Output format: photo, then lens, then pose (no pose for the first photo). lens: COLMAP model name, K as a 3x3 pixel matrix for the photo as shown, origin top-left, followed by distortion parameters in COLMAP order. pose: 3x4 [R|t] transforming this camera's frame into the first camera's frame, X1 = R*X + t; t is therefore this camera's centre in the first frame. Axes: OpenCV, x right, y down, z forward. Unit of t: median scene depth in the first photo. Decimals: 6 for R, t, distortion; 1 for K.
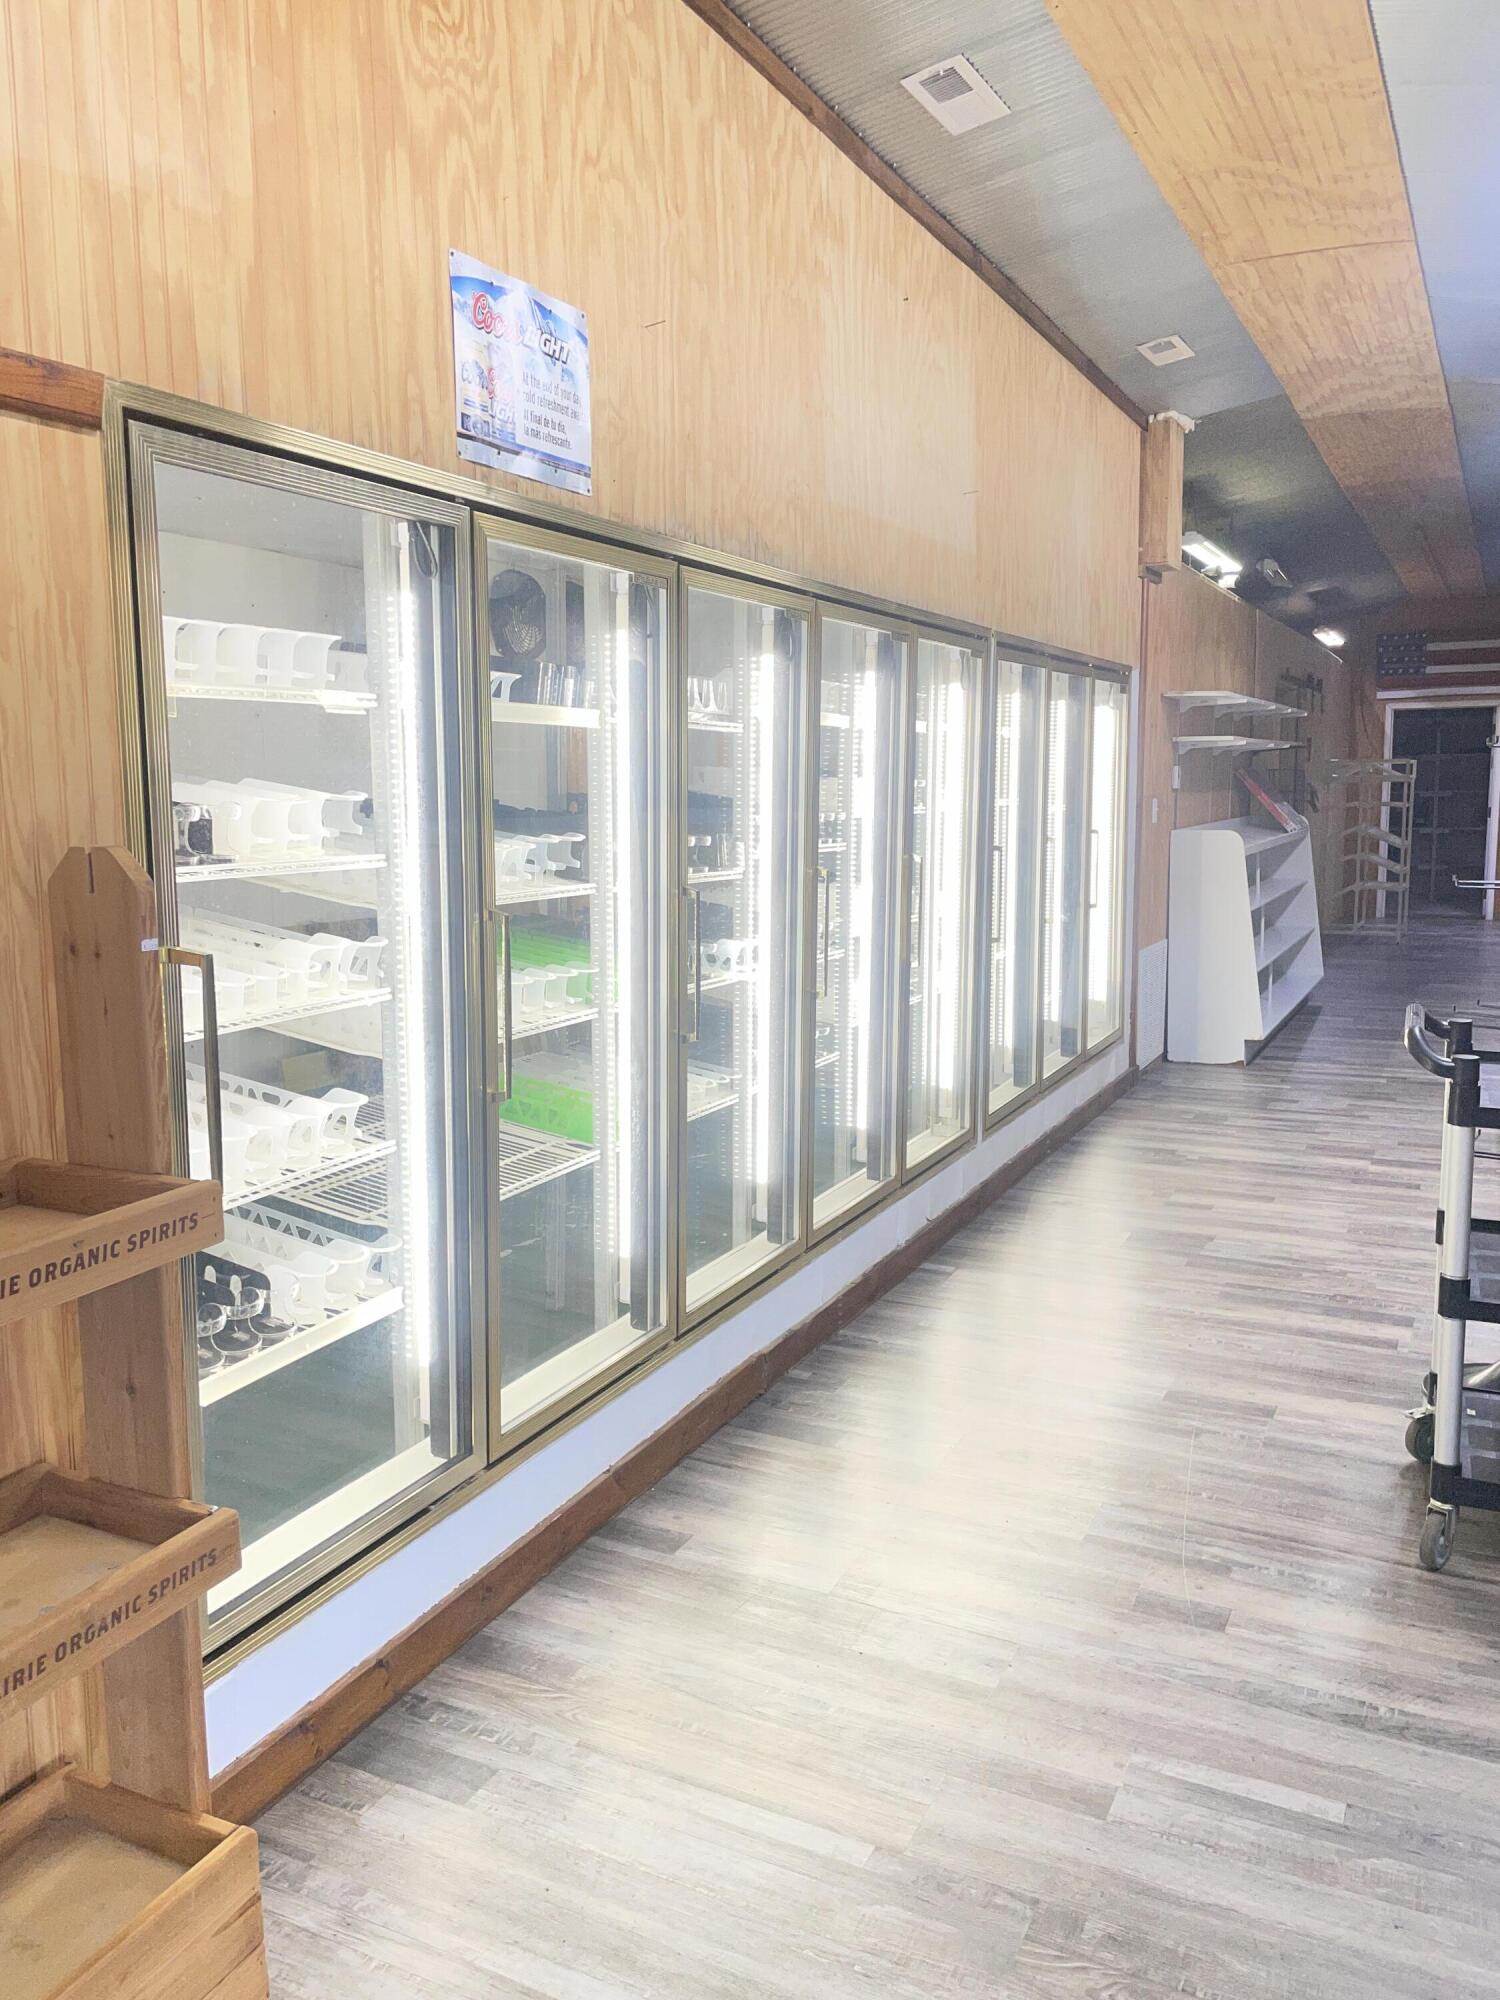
lens RADIAL K [[1519.3, 0, 745.9], [0, 1519.3, 992.1], [0, 0, 1]] dist [0.028325, -0.007226]
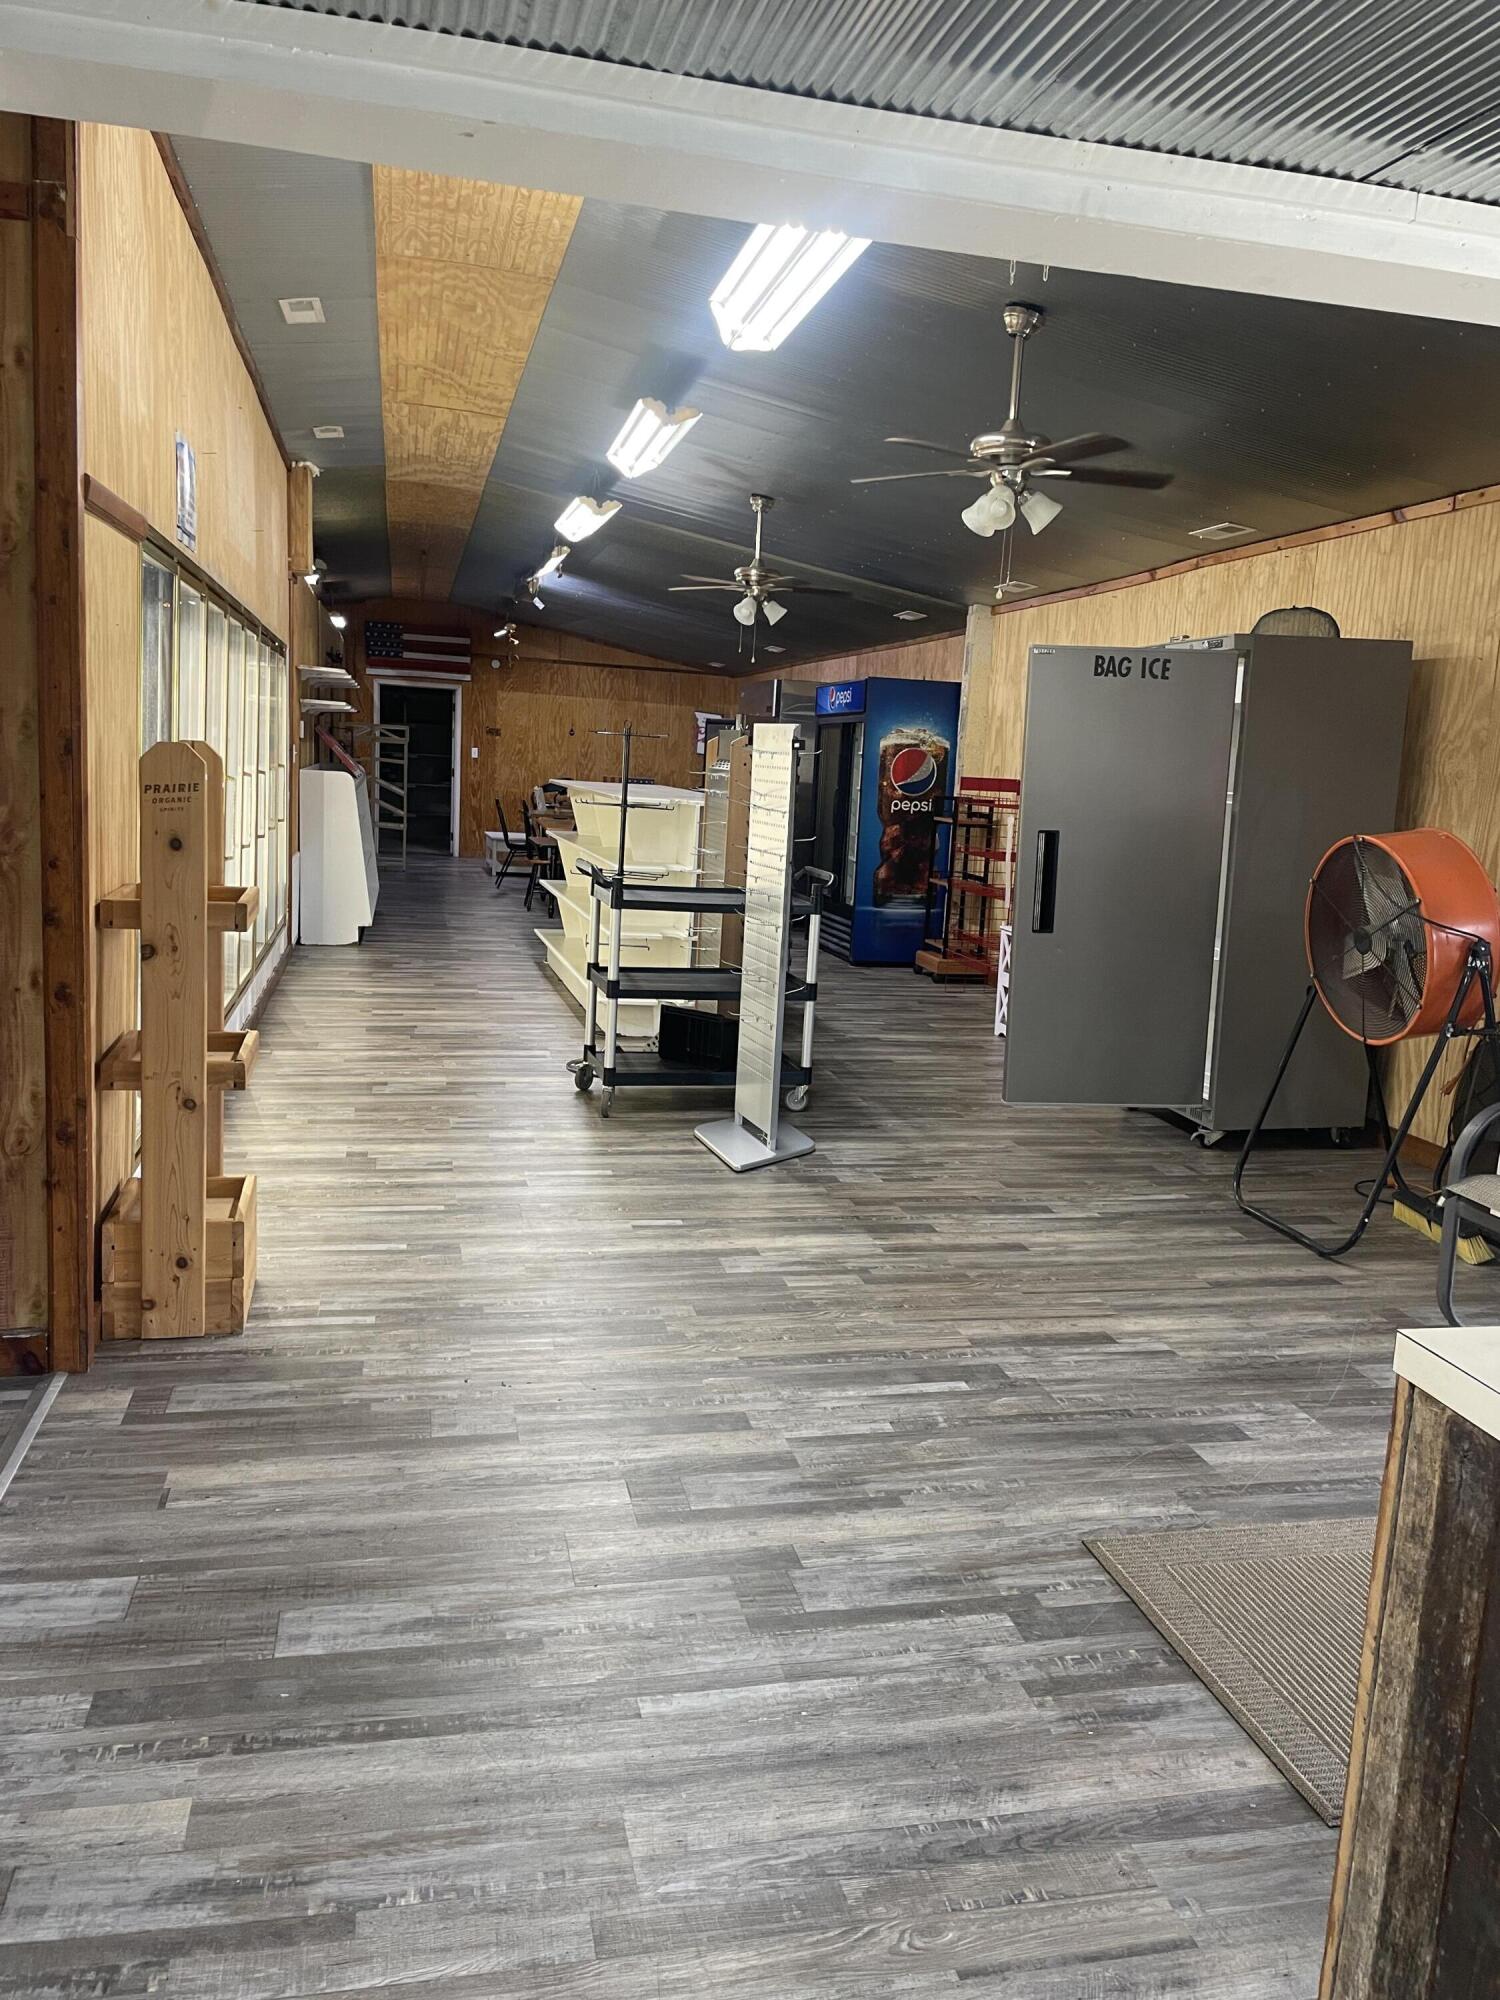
lens RADIAL K [[1519.3, 0, 751.2], [0, 1519.3, 997.9], [0, 0, 1]] dist [0.028325, -0.007226]
pose [[0.768992, -0.038922, 0.638073, -0.227616], [0.016598, 0.999024, 0.040936, 0.037638], [-0.639043, -0.020888, 0.768887, -0.233856]]
